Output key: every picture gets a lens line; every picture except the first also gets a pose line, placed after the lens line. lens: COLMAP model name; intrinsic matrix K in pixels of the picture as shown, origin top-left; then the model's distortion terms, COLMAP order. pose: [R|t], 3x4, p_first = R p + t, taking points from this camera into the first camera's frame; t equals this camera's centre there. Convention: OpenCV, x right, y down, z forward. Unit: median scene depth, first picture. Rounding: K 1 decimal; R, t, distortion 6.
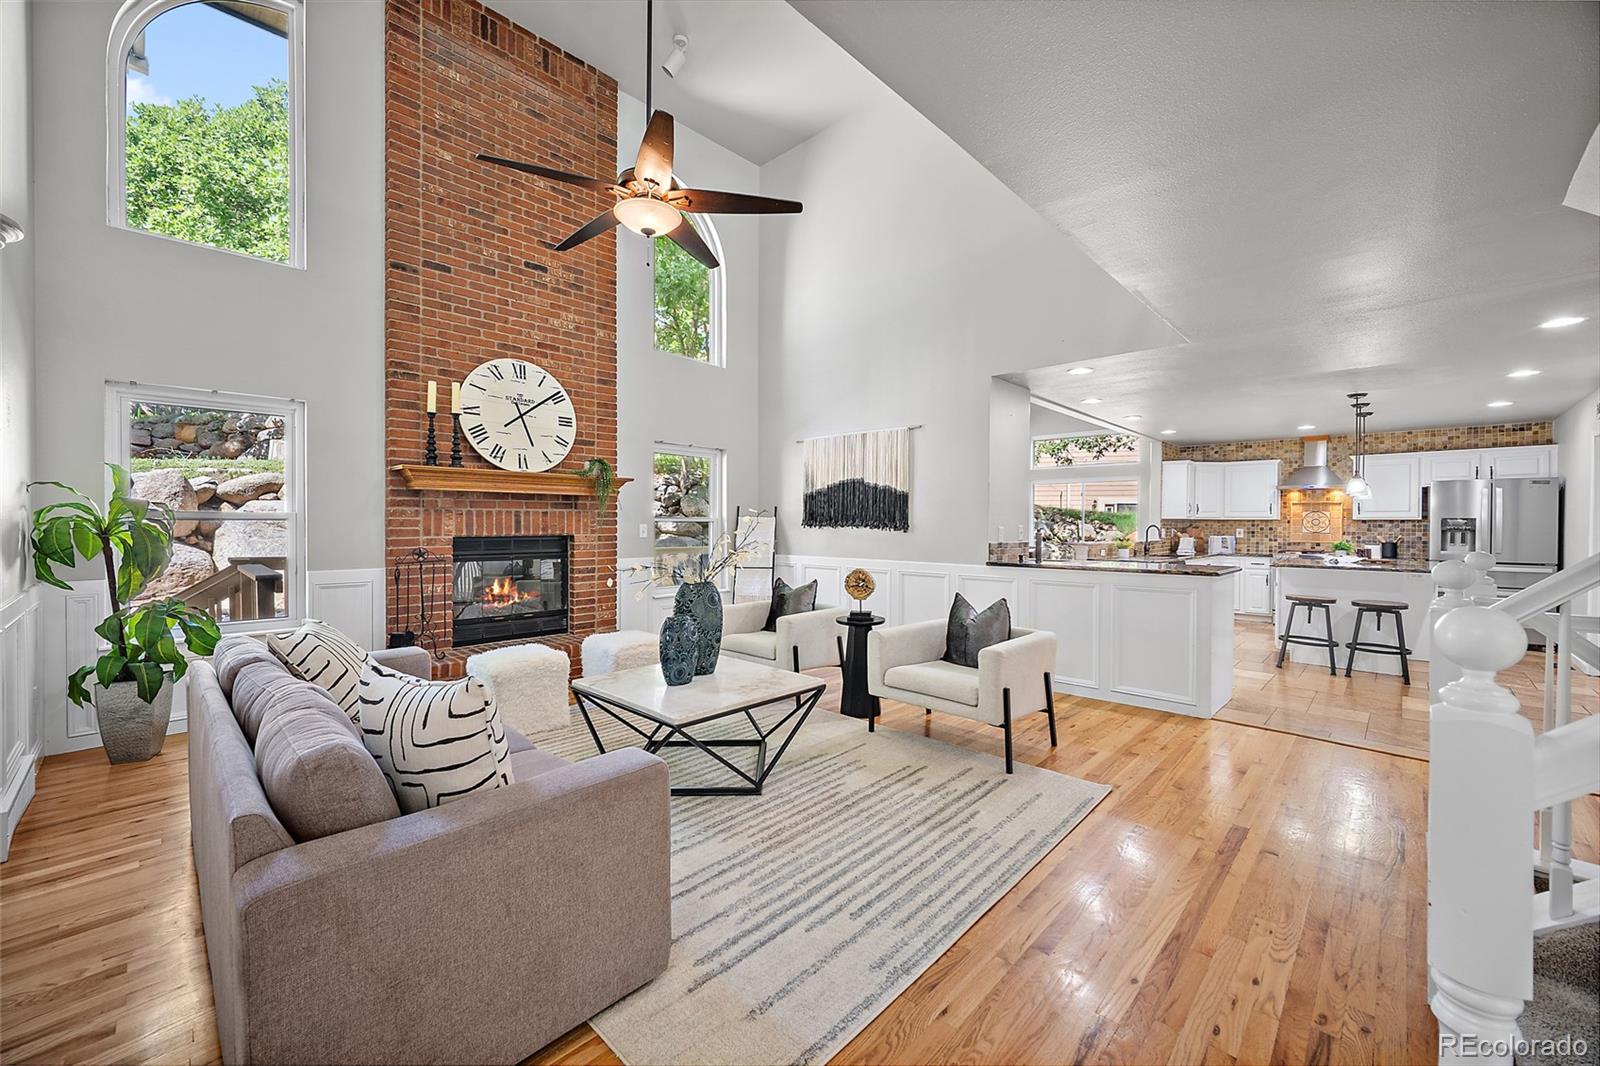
lens RADIAL K [[635.1, 0, 791.5], [0, 635.1, 533.2], [0, 0, 1]] dist [-0.003872, -0.000181]
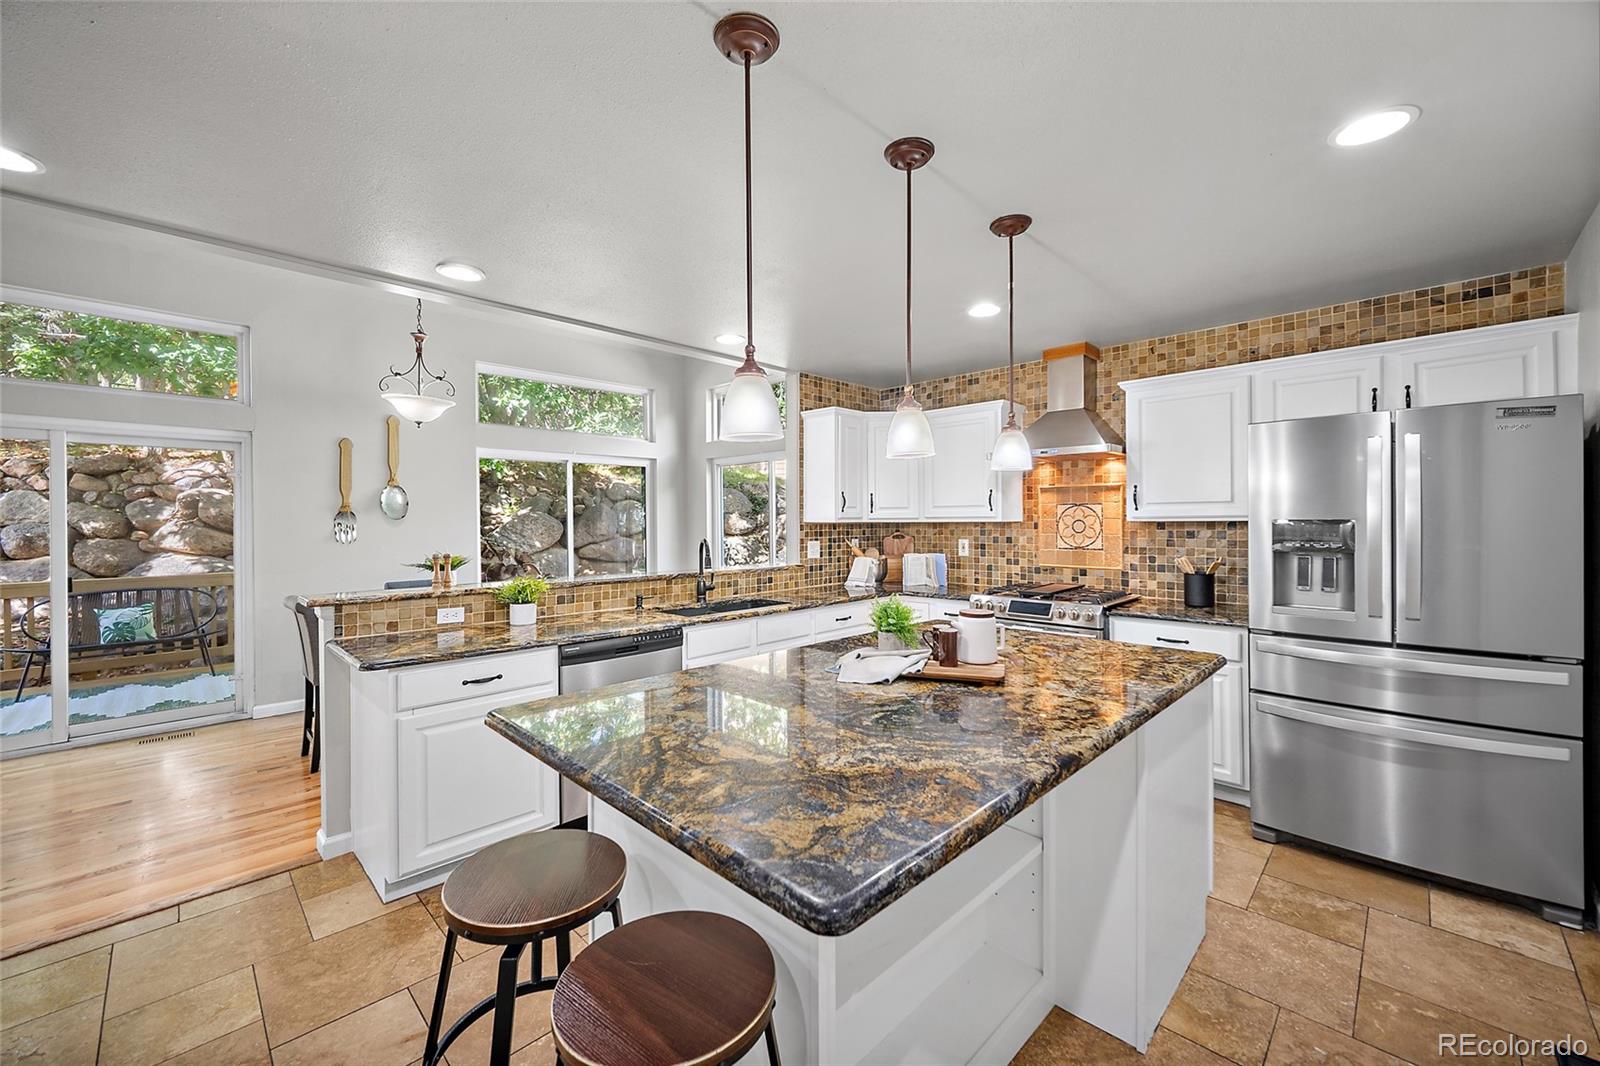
lens RADIAL K [[635.1, 0, 805.0], [0, 635.1, 522.9], [0, 0, 1]] dist [-0.003872, -0.000181]
pose [[0.999869, -0.013583, -0.008801, 0.648324], [0.013485, 0.999848, -0.011067, -0.018447], [0.008950, 0.010947, 0.999900, 0.533624]]
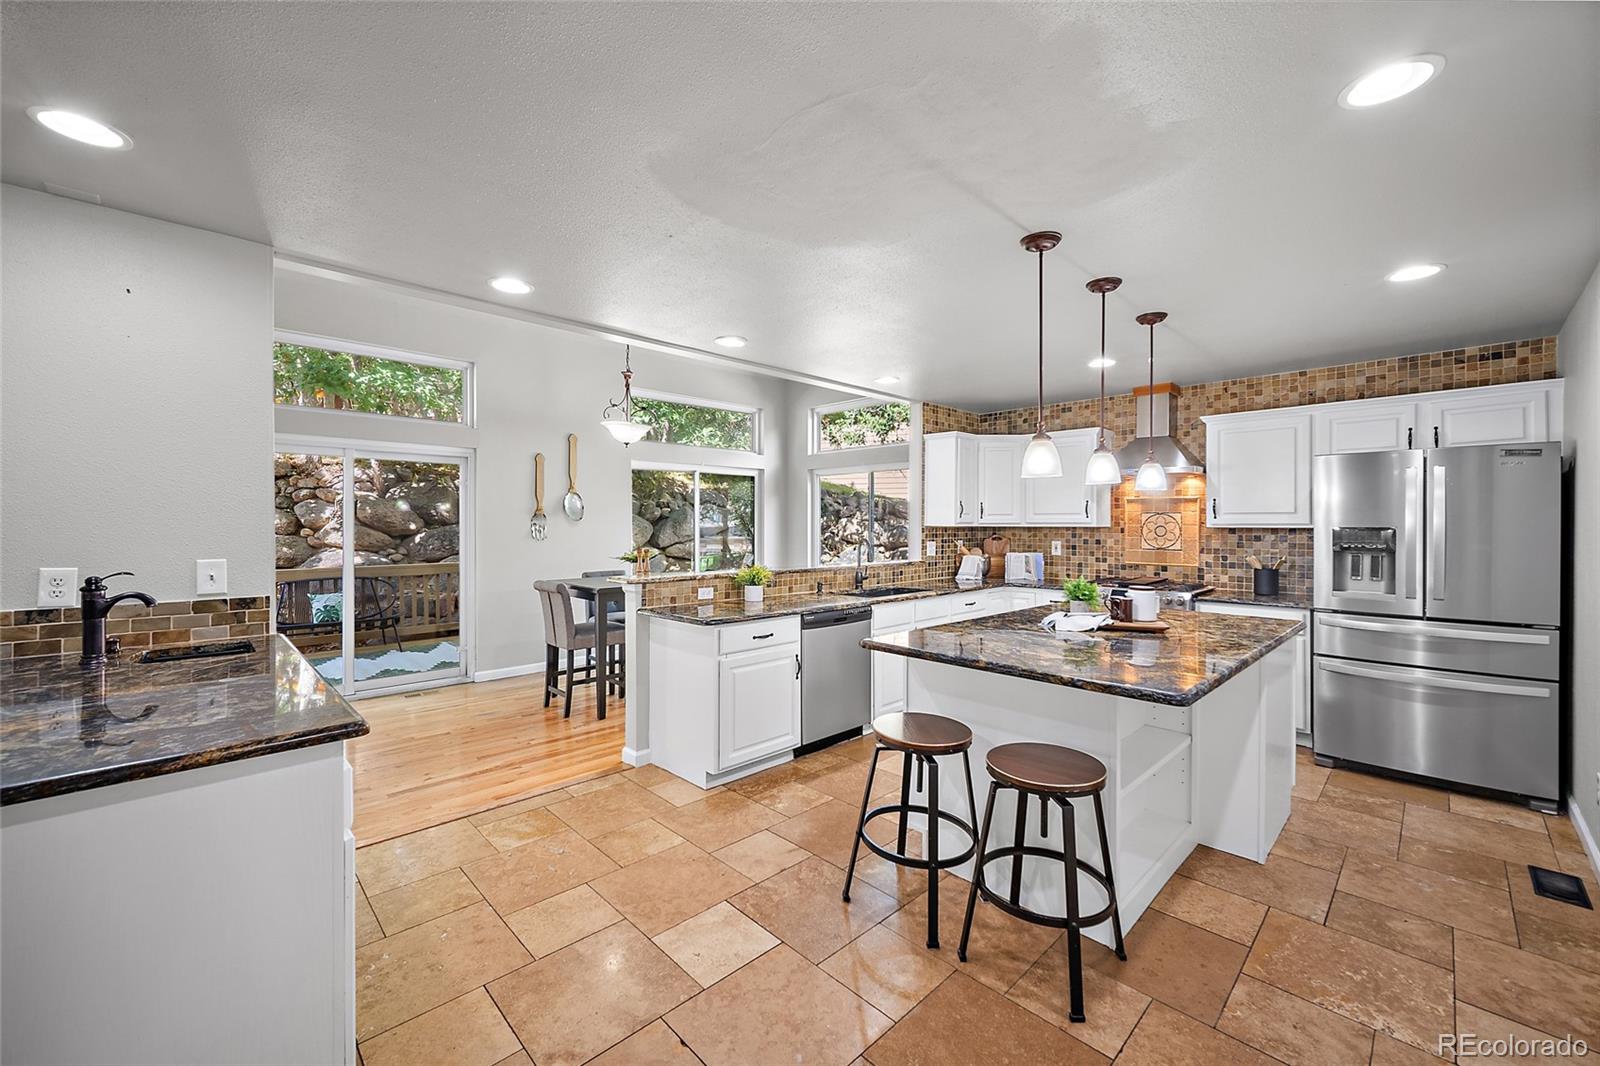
lens RADIAL K [[635.1, 0, 802.0], [0, 635.1, 527.2], [0, 0, 1]] dist [-0.003872, -0.000181]
pose [[0.999543, -0.005120, -0.029776, 0.529894], [0.004848, 0.999946, -0.009182, -0.018117], [0.029822, 0.009034, 0.999514, 0.410496]]
